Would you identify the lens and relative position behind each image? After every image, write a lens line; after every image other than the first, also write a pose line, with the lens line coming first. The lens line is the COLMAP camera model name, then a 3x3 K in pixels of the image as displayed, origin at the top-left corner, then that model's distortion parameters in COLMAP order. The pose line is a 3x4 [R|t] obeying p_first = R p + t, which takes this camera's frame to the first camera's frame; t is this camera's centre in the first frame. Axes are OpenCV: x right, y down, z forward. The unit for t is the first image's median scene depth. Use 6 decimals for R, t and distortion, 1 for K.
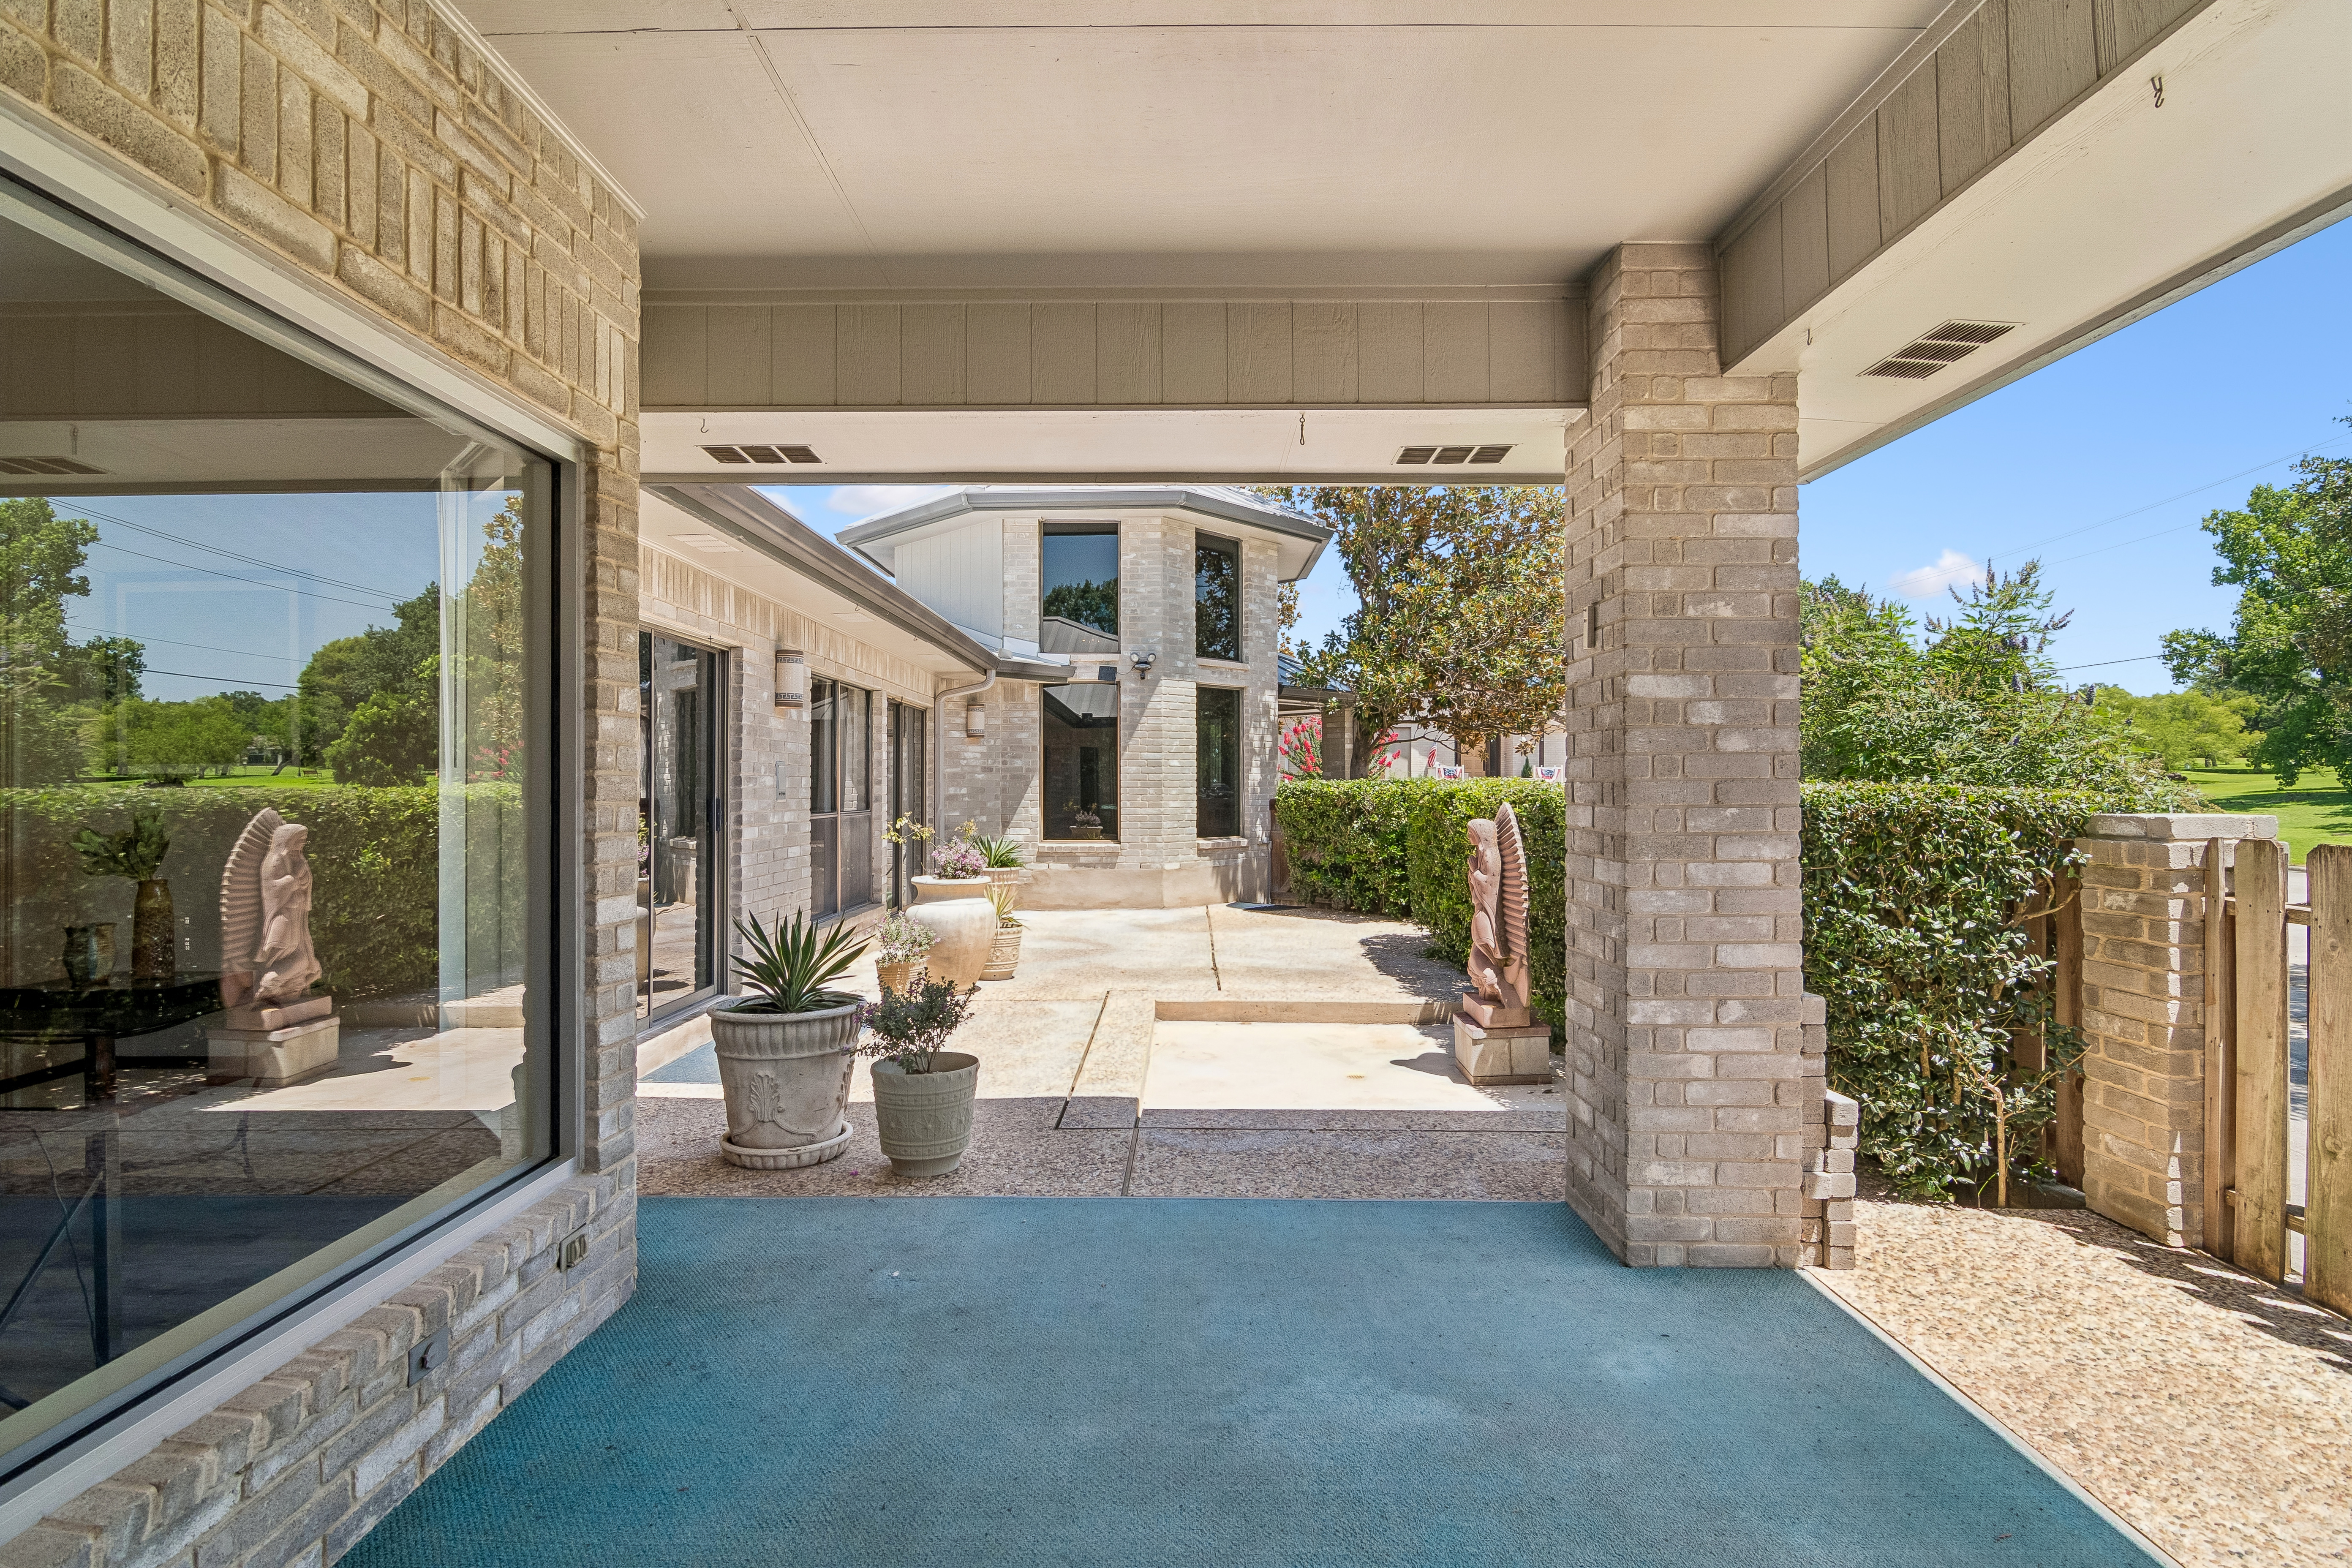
lens RADIAL K [[1133.2, 0, 1179.1], [0, 1133.2, 782.5], [0, 0, 1]] dist [-0.005971, -0.002405]
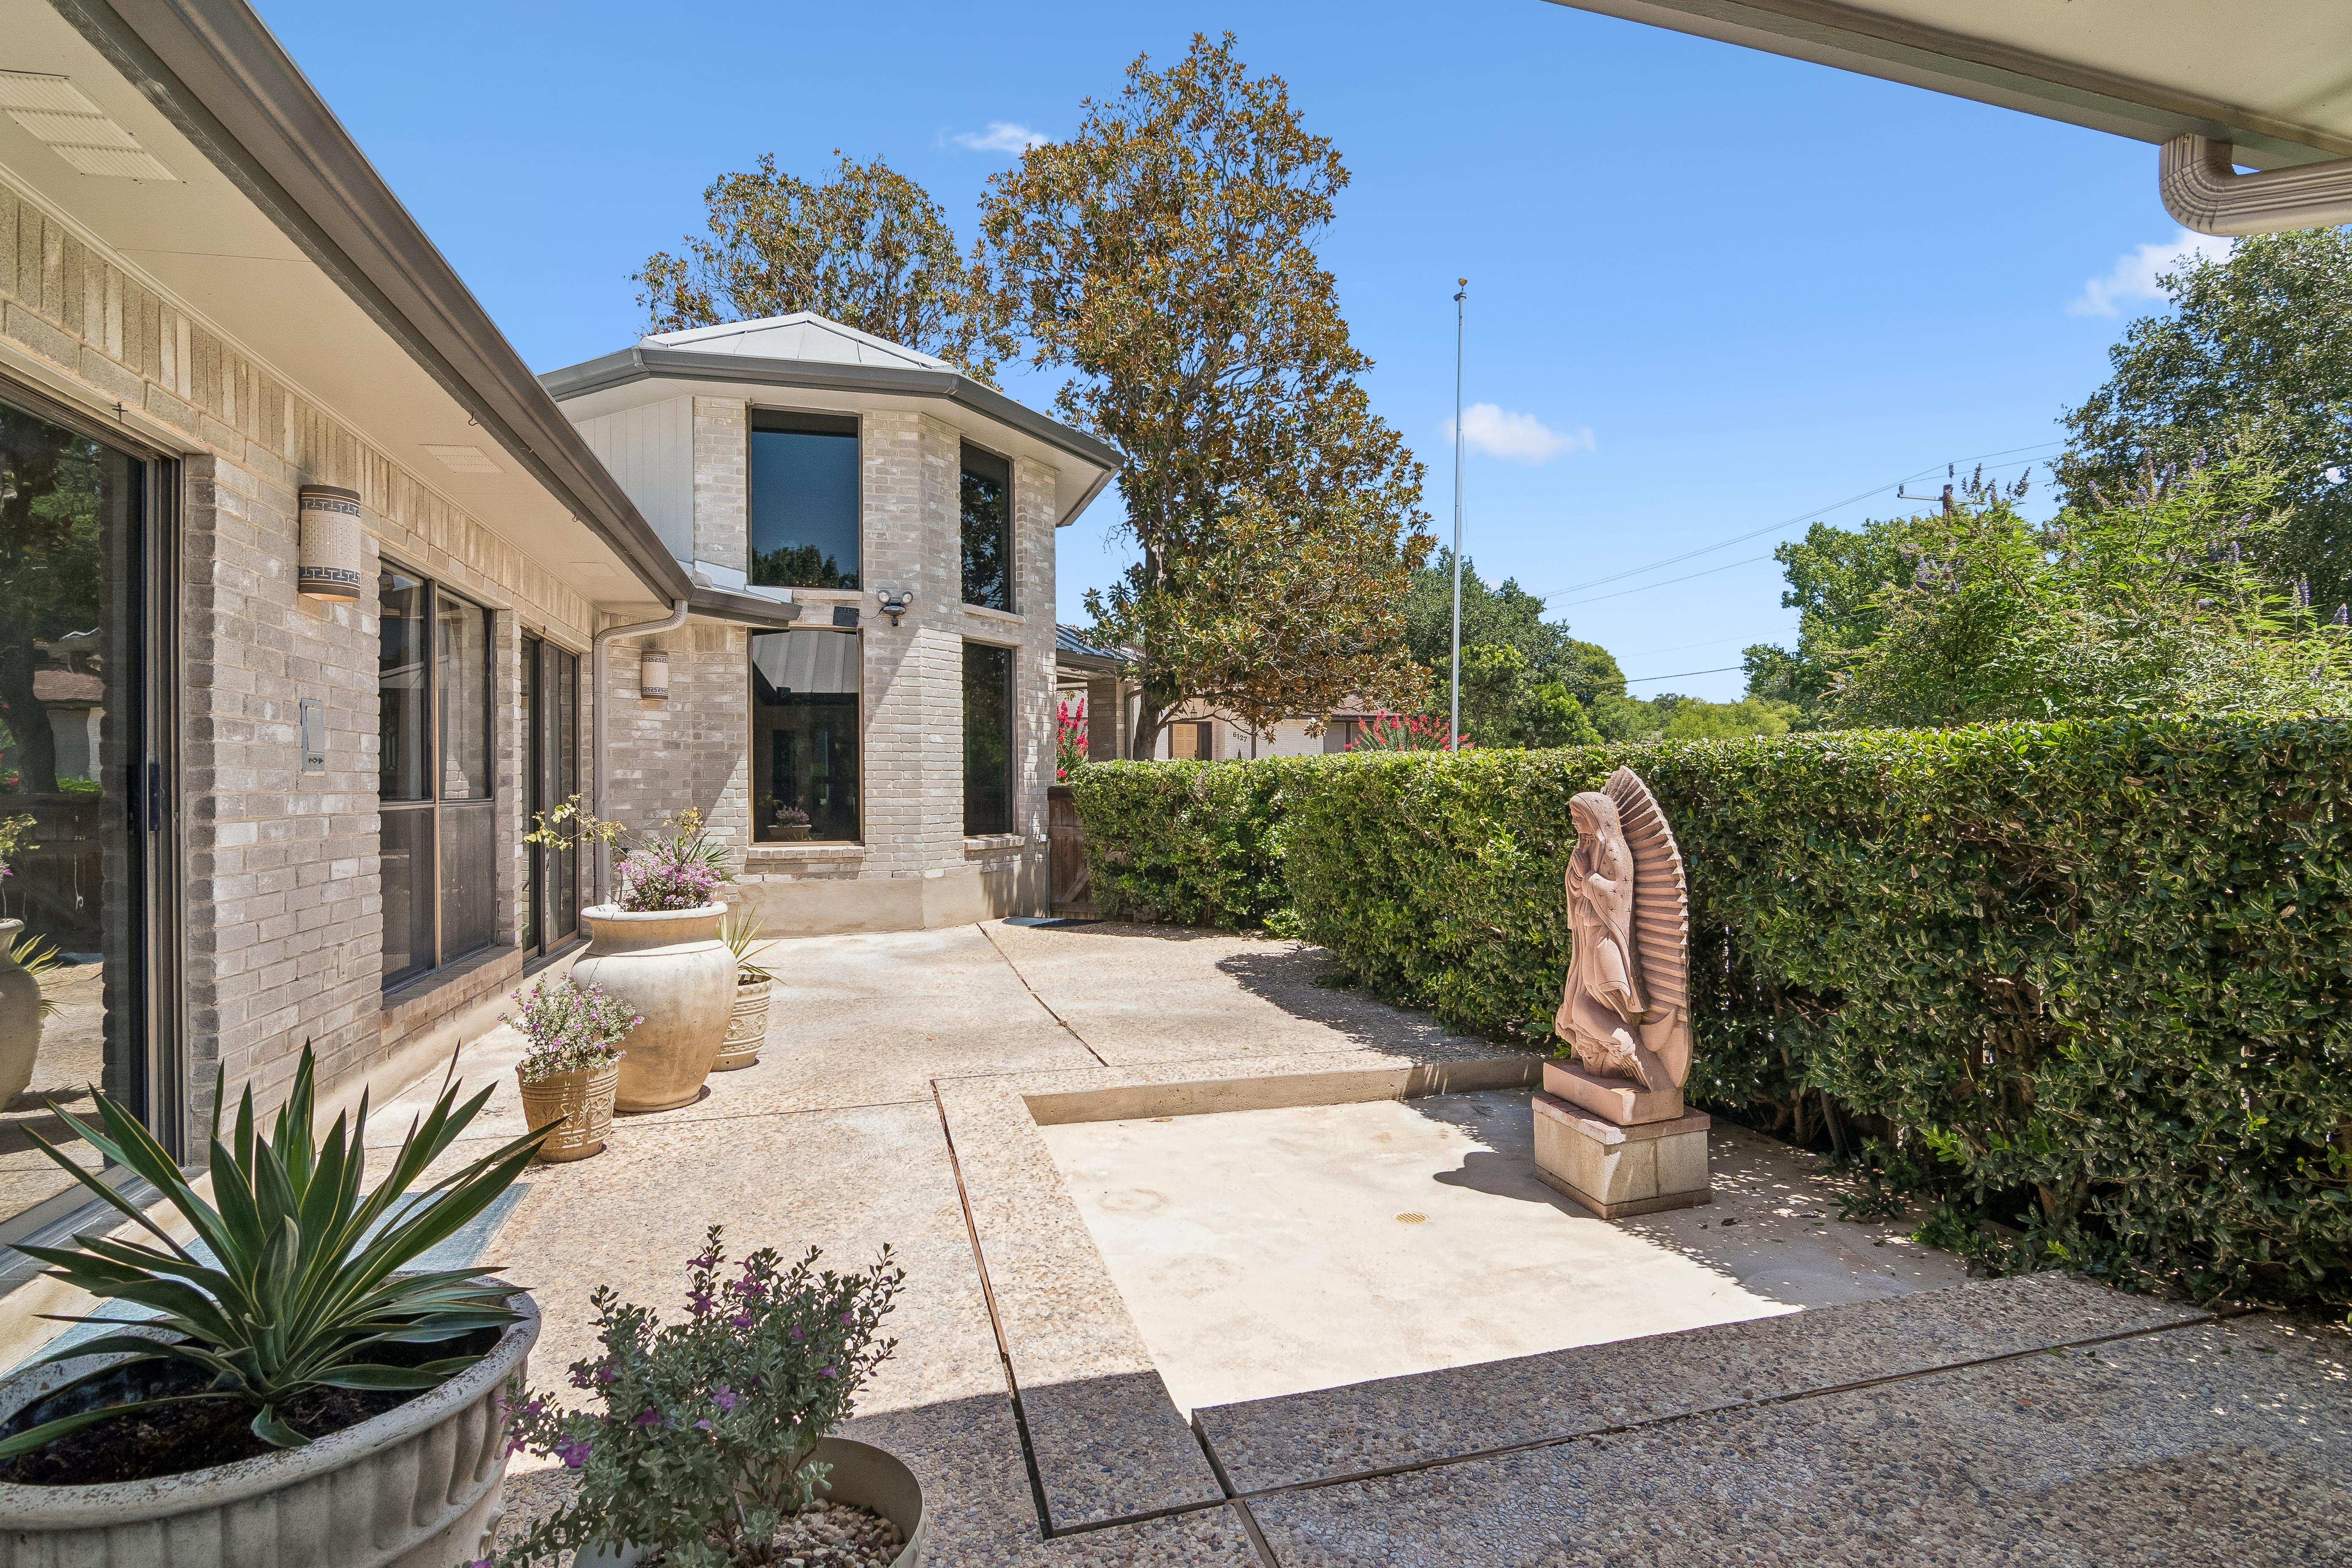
lens RADIAL K [[1133.2, 0, 1171.3], [0, 1133.2, 787.0], [0, 0, 1]] dist [-0.005971, -0.002405]
pose [[0.959327, -0.004315, 0.282263, -0.074790], [0.003165, 0.999985, 0.004532, 0.013786], [-0.282278, -0.003455, 0.959326, 0.246404]]
